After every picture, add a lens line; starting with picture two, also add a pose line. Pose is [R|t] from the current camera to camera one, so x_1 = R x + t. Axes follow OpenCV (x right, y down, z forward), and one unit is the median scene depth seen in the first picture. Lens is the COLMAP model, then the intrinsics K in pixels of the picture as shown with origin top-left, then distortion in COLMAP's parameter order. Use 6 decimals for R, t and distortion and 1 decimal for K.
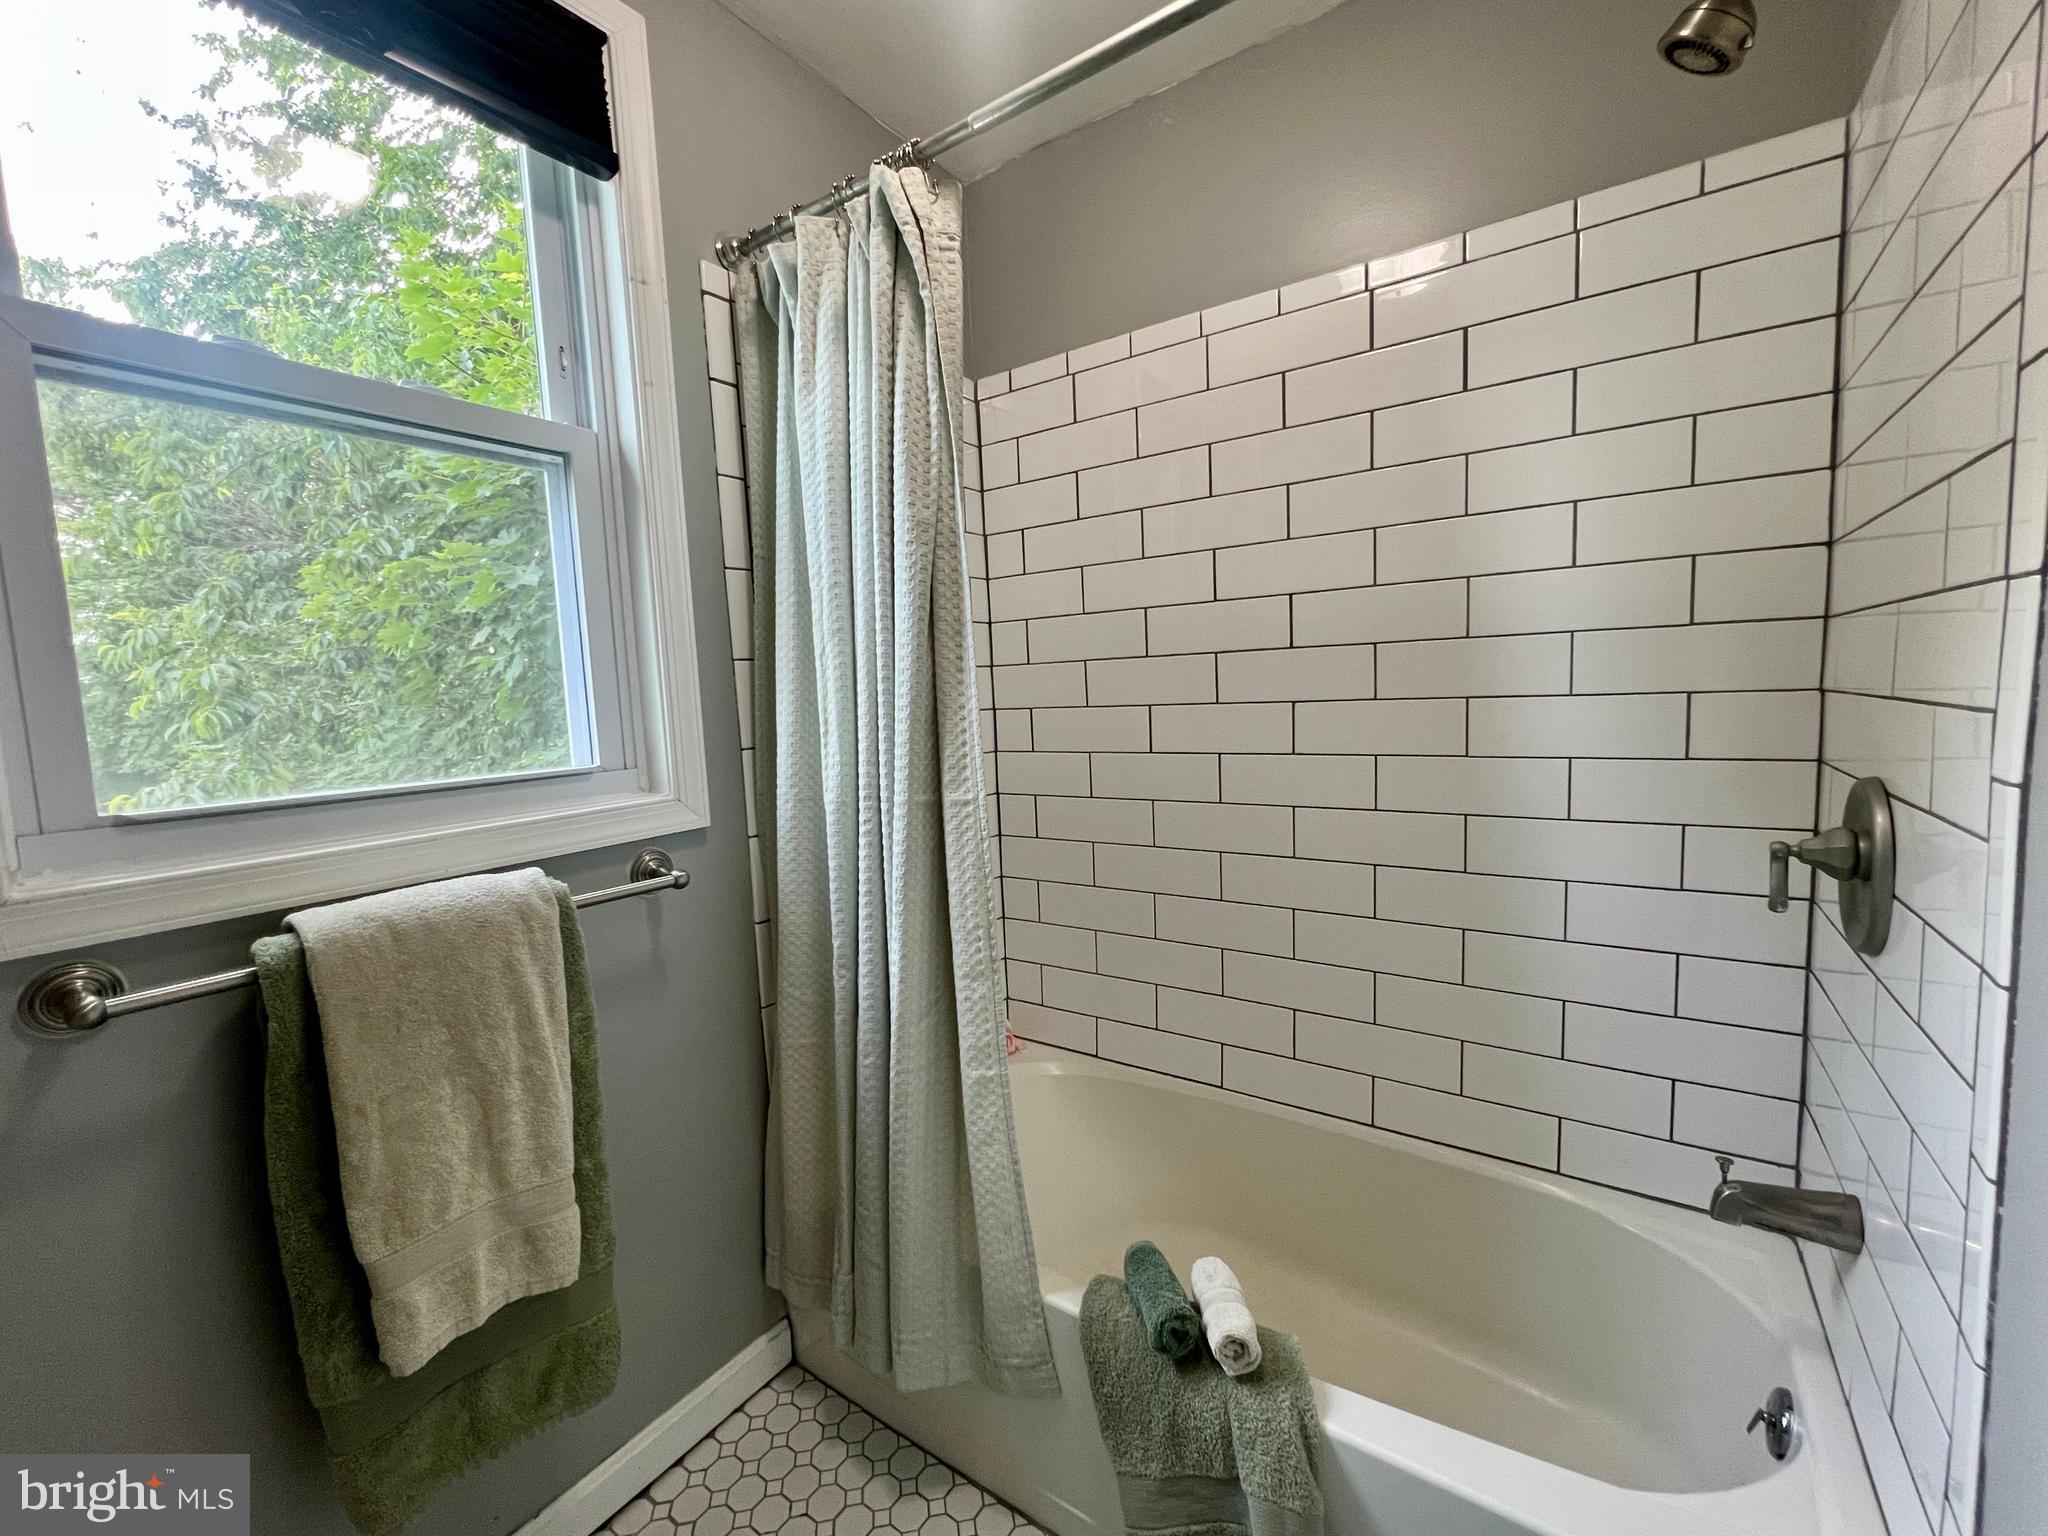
lens RADIAL K [[839.1, 0, 1026.3], [0, 839.1, 768.8], [0, 0, 1]] dist [-0.006436, 0.001337]
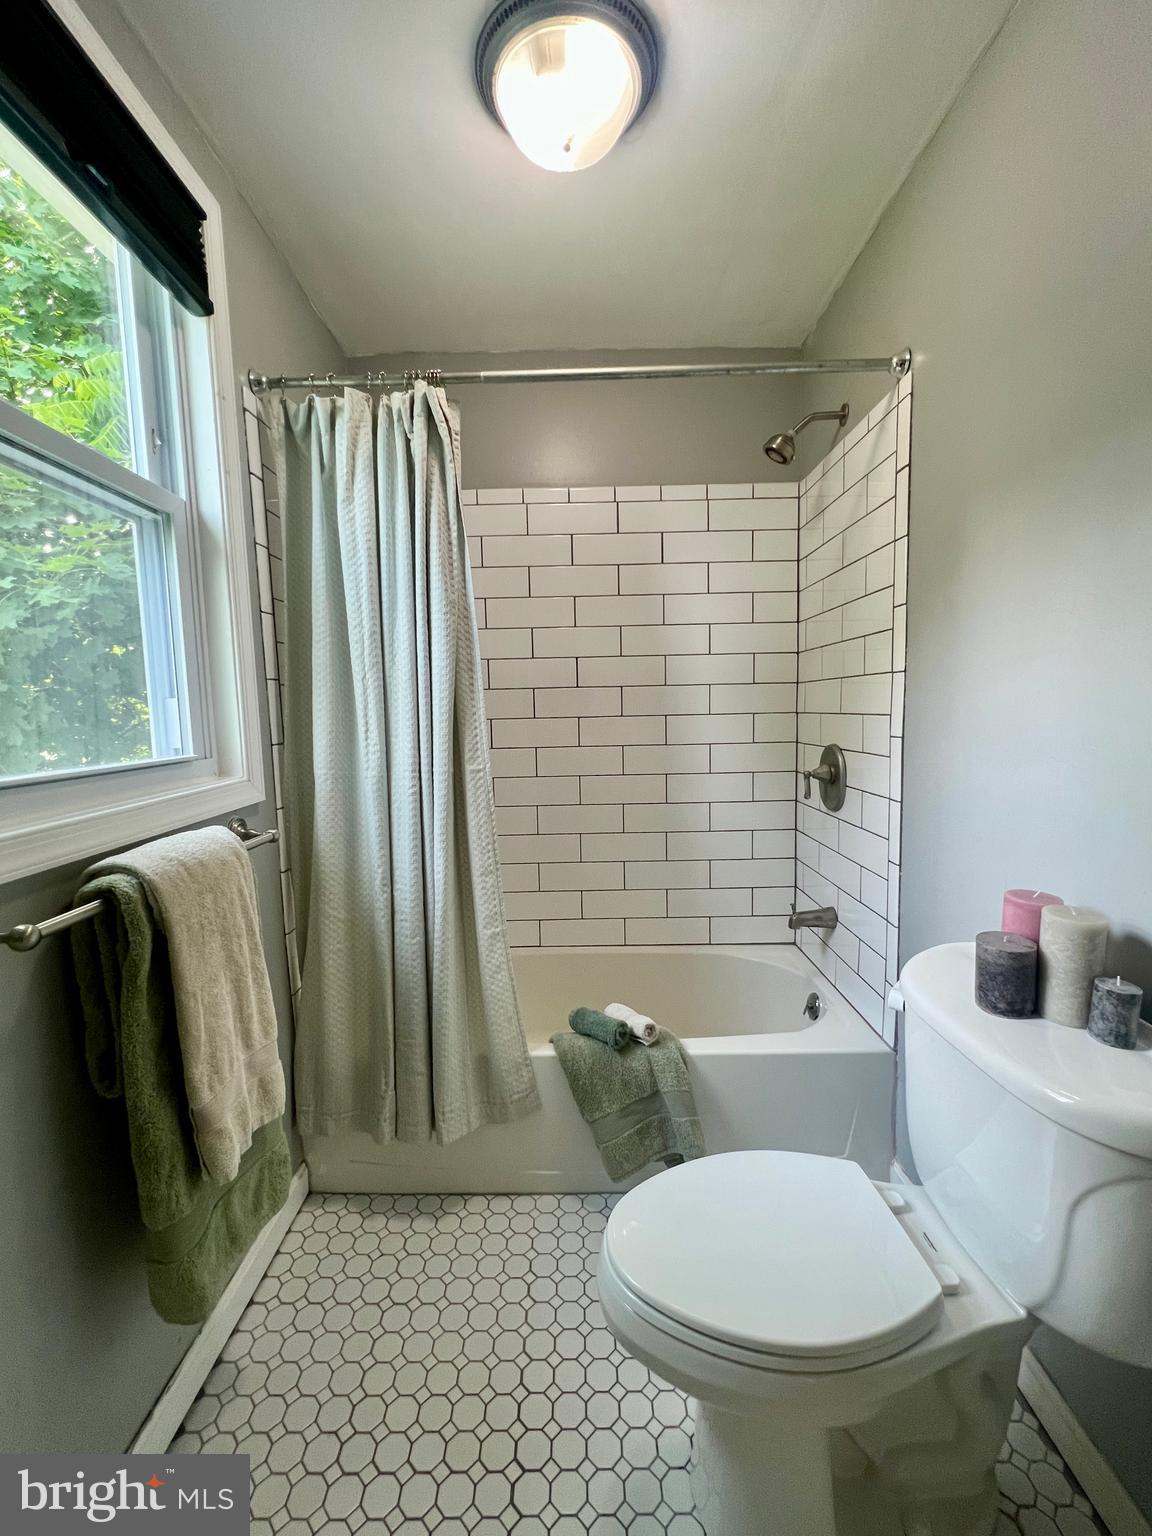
lens RADIAL K [[629.4, 0, 578.2], [0, 629.4, 766.4], [0, 0, 1]] dist [-0.006436, 0.001337]
pose [[0.827974, -0.030397, 0.559942, -0.609648], [0.042156, 0.999078, -0.008100, 0.049898], [-0.559179, 0.030312, 0.828492, -0.154603]]
